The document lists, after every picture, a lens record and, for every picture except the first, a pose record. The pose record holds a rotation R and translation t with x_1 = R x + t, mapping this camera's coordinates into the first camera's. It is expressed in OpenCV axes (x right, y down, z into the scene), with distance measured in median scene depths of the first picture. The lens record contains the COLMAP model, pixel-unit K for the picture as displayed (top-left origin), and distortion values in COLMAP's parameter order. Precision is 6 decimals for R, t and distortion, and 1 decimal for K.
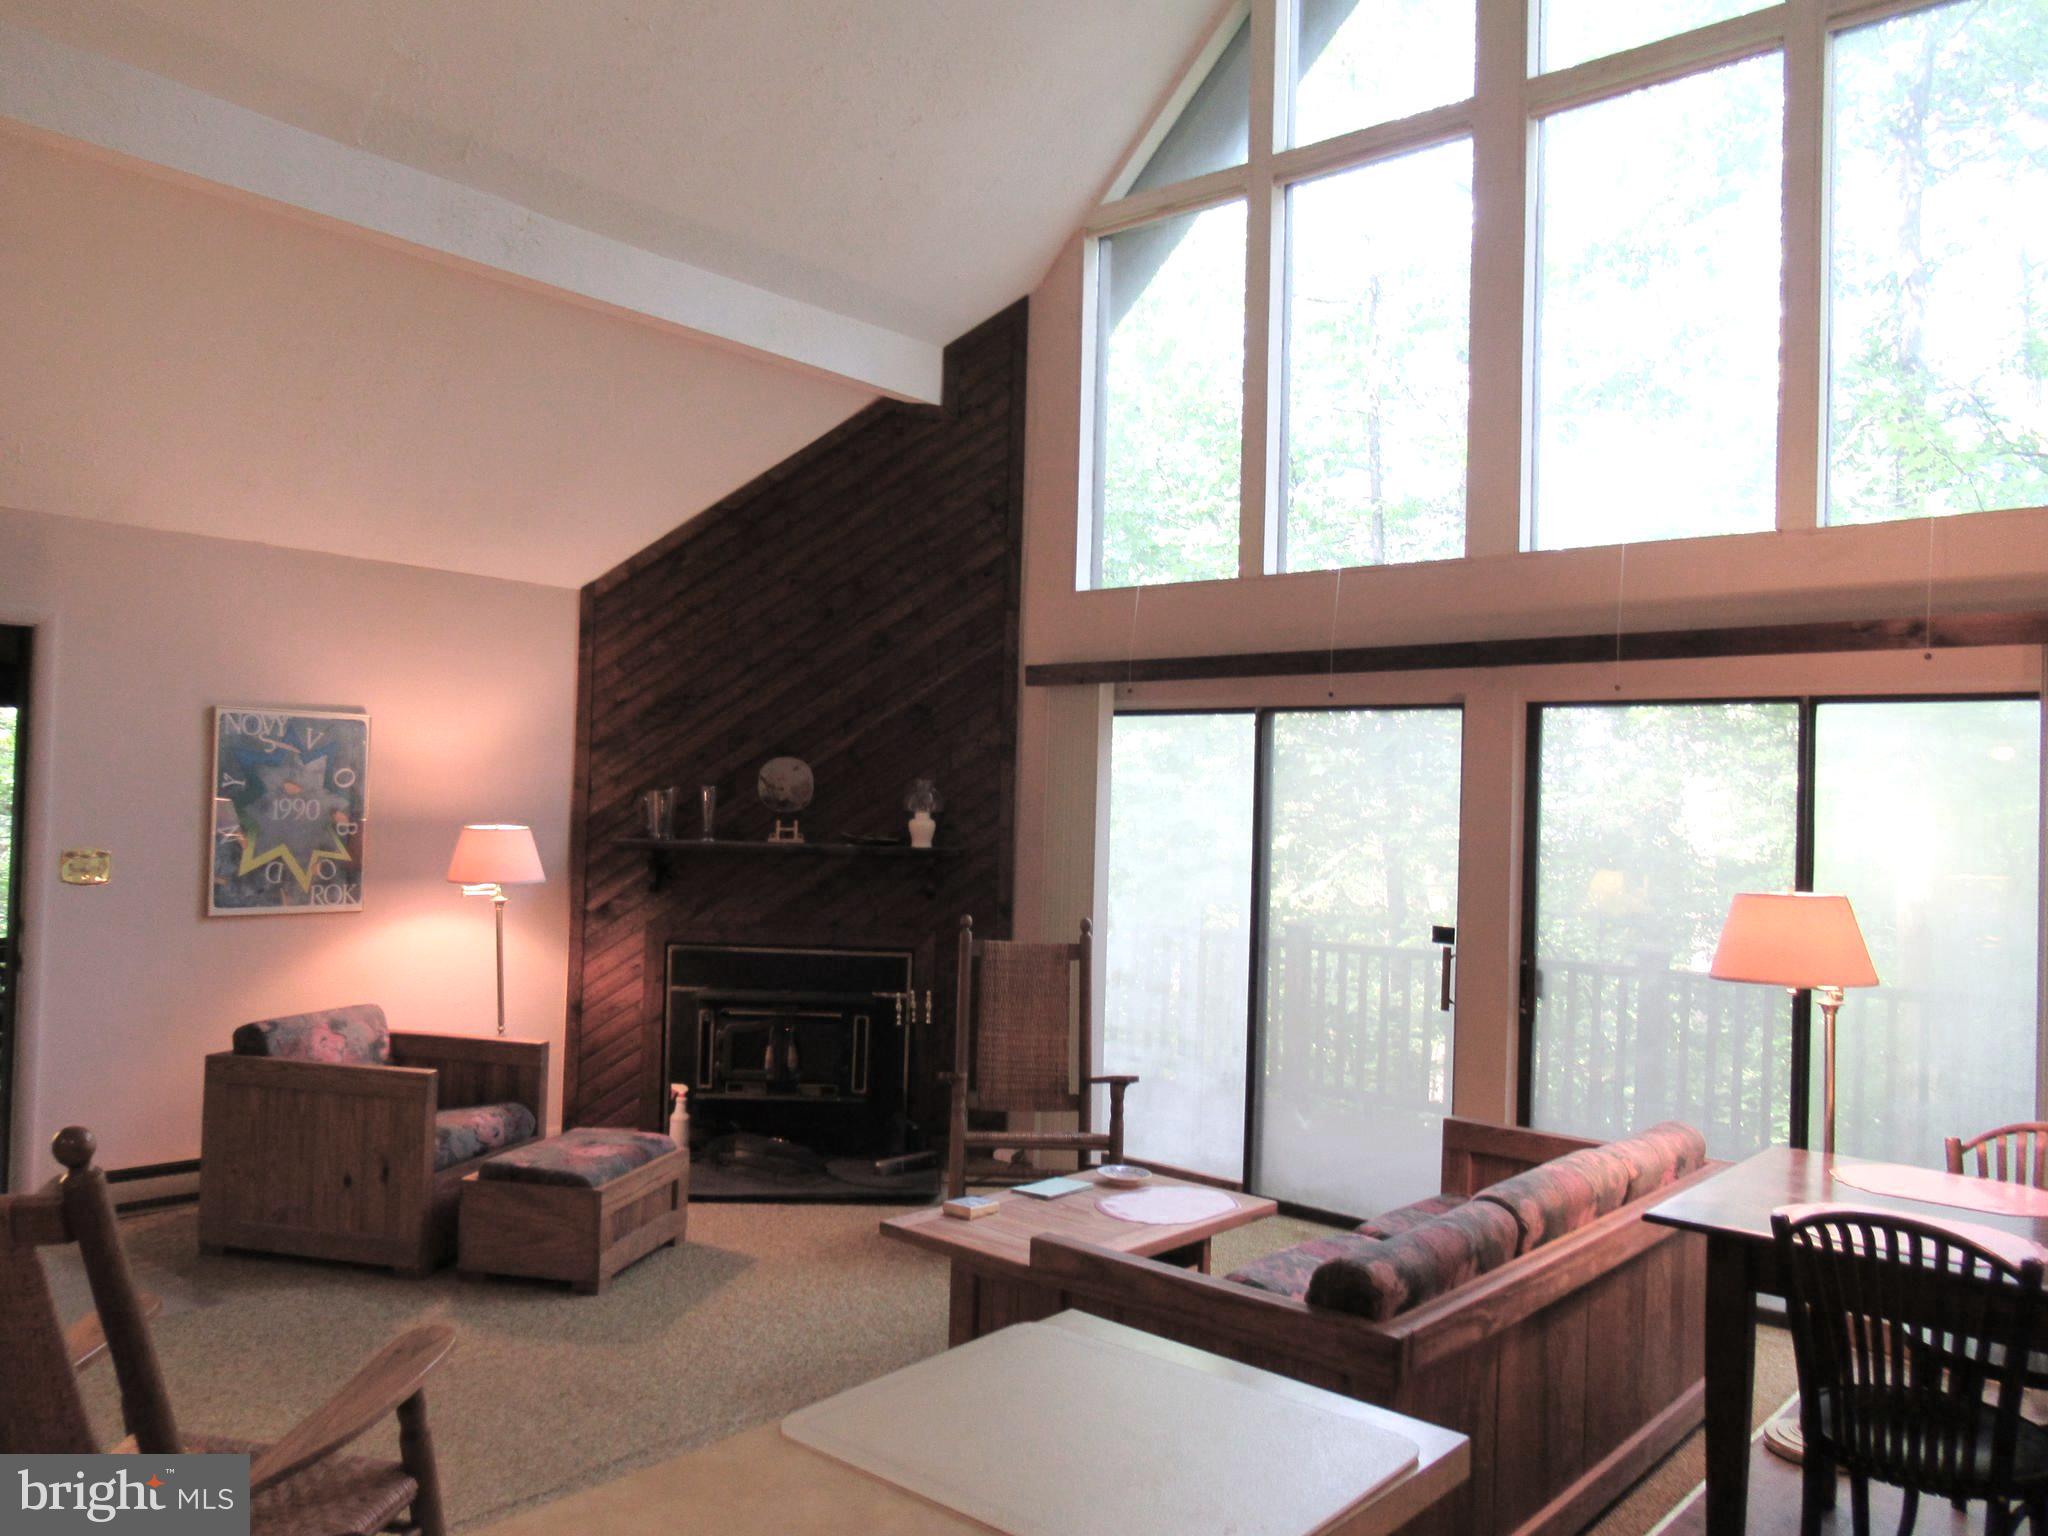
lens RADIAL K [[1522.3, 0, 1009.1], [0, 1522.3, 760.0], [0, 0, 1]] dist [-0.008902, 0.001642]
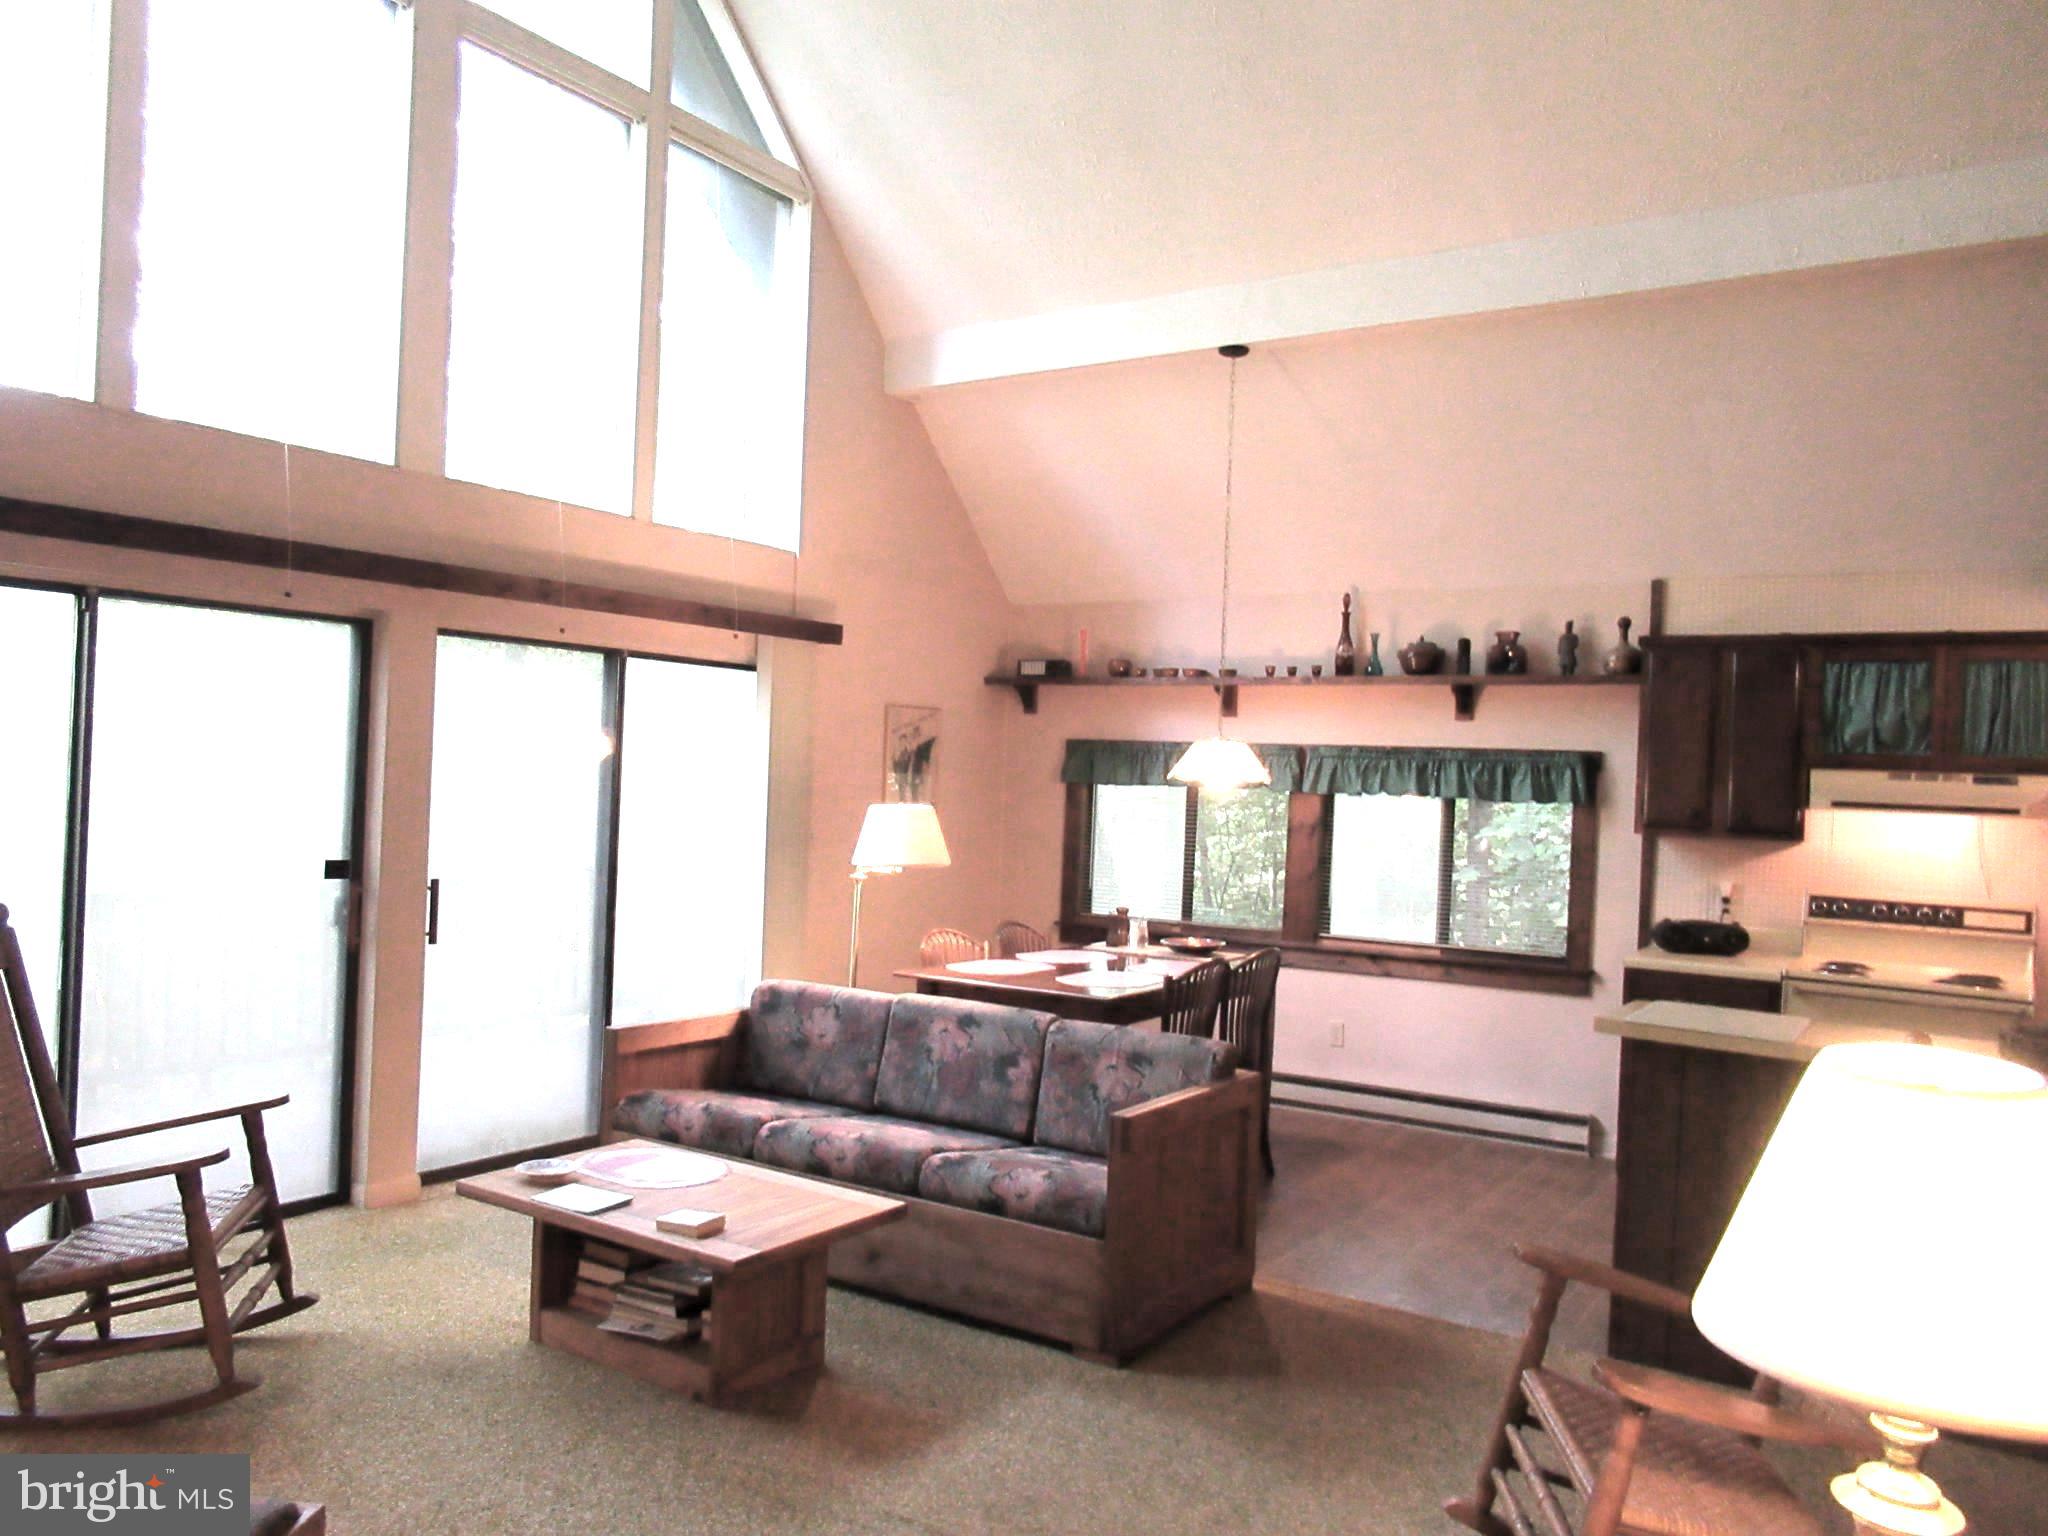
lens RADIAL K [[1522.3, 0, 1041.7], [0, 1522.3, 765.7], [0, 0, 1]] dist [-0.008902, 0.001642]
pose [[-0.144462, -0.032203, 0.988986, -0.650547], [-0.069073, 0.997360, 0.022386, 0.002846], [-0.987097, -0.065078, -0.146305, 0.687334]]
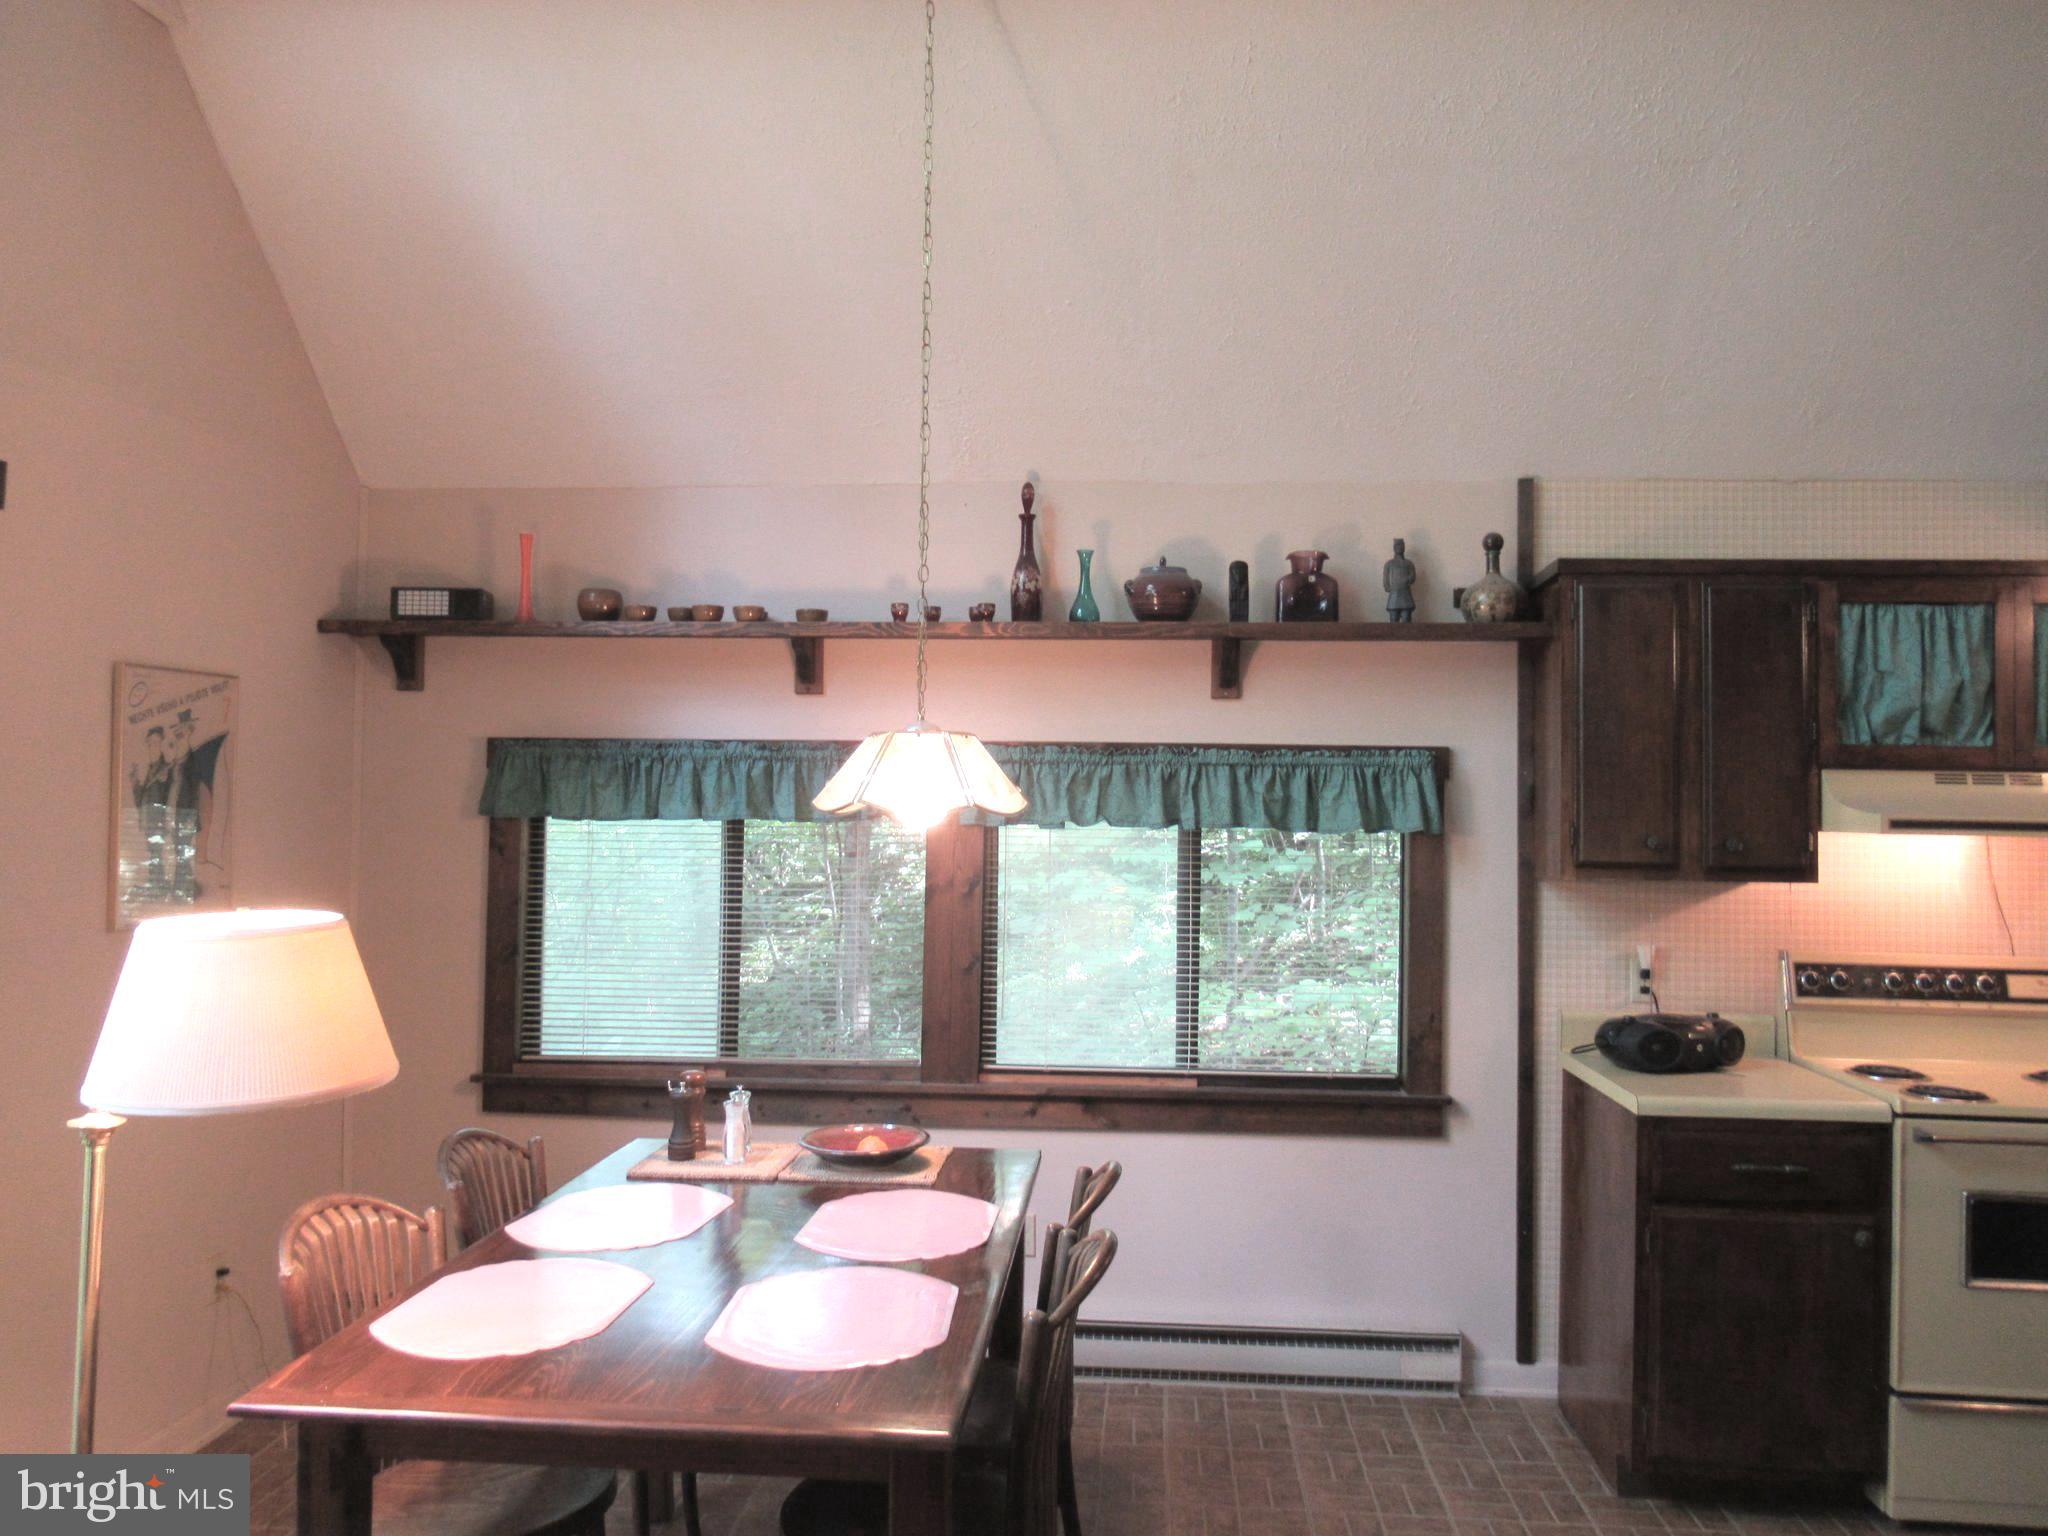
lens RADIAL K [[1522.3, 0, 1034.2], [0, 1522.3, 762.8], [0, 0, 1]] dist [-0.008902, 0.001642]
pose [[-0.592804, -0.020543, 0.805084, -0.046064], [-0.054045, 0.998436, -0.014318, 0.017019], [-0.803531, -0.051998, -0.592987, 0.691945]]
